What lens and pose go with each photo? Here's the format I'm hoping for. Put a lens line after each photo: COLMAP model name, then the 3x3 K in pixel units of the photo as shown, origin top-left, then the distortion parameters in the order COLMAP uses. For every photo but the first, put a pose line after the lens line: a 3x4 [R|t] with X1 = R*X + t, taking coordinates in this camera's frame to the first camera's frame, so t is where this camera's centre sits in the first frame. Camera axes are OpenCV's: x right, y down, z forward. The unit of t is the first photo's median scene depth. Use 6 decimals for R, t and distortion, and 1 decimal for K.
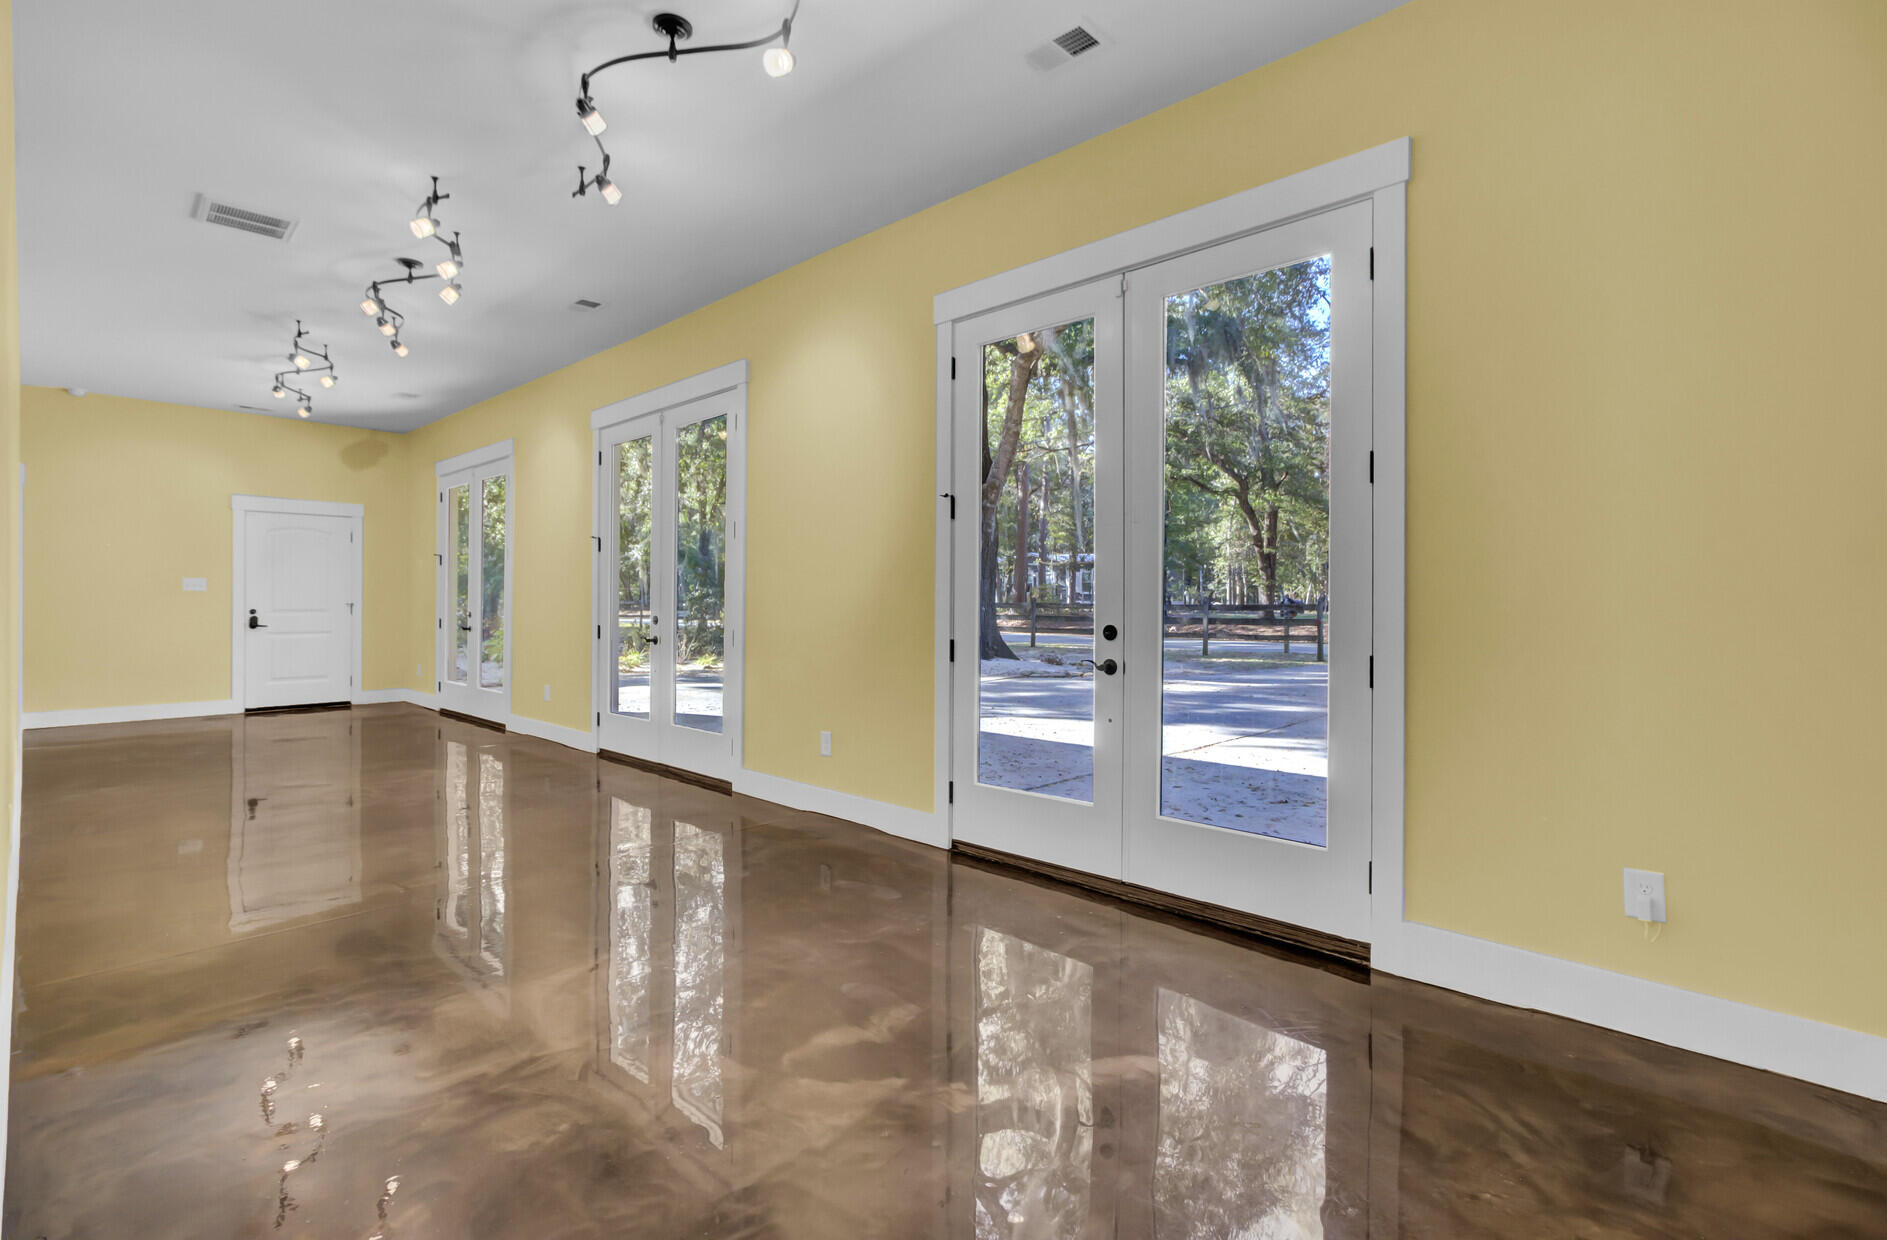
lens RADIAL K [[864.2, 0, 934.5], [0, 864.2, 612.4], [0, 0, 1]] dist [-0.000011, -0.000086]
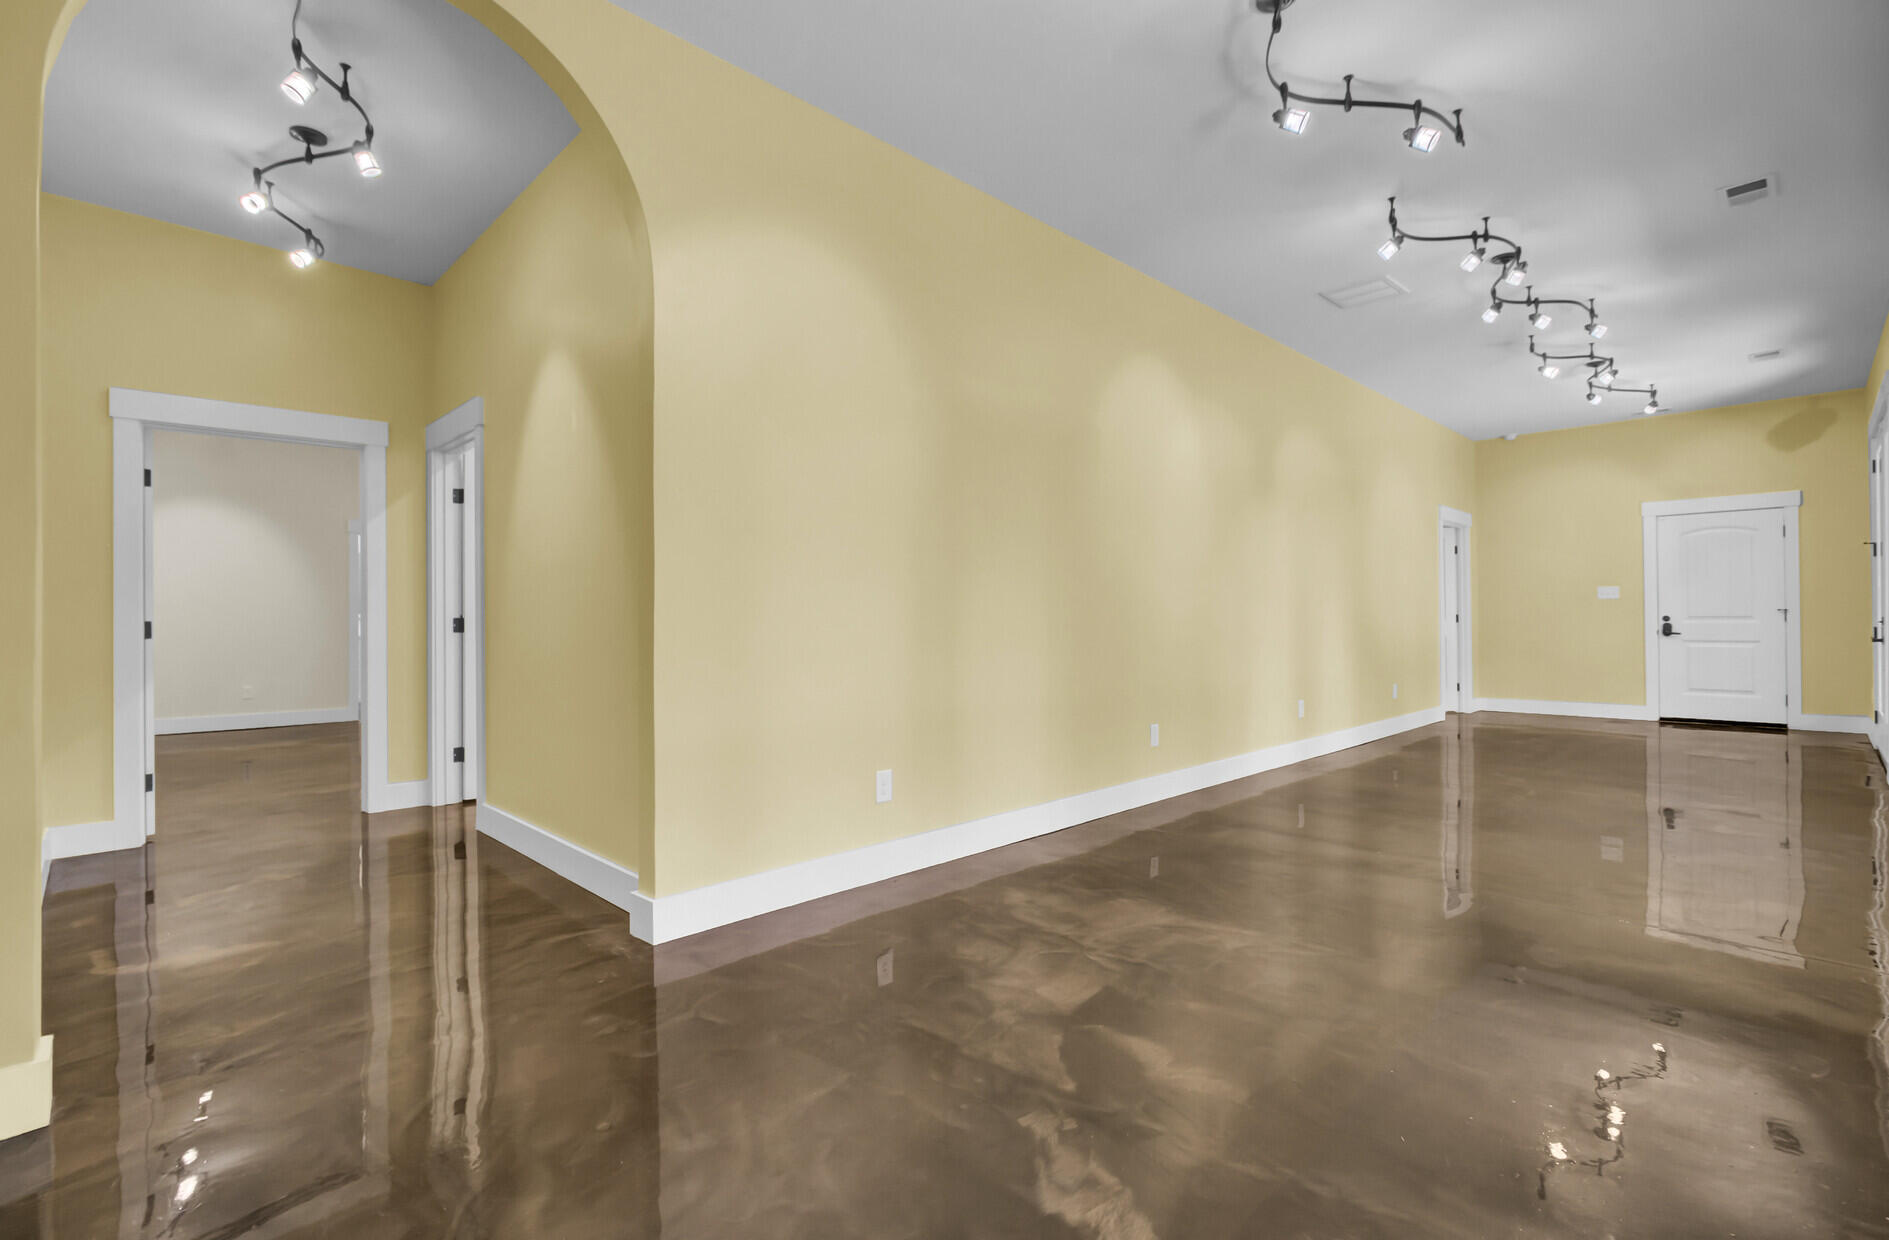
lens RADIAL K [[865.1, 0, 935.9], [0, 865.1, 619.0], [0, 0, 1]] dist [-0.000011, -0.000086]
pose [[-0.034628, -0.004008, -0.999392, 0.216413], [-0.006488, 0.999972, -0.003785, 0.008672], [0.999379, 0.006353, -0.034653, 0.209799]]
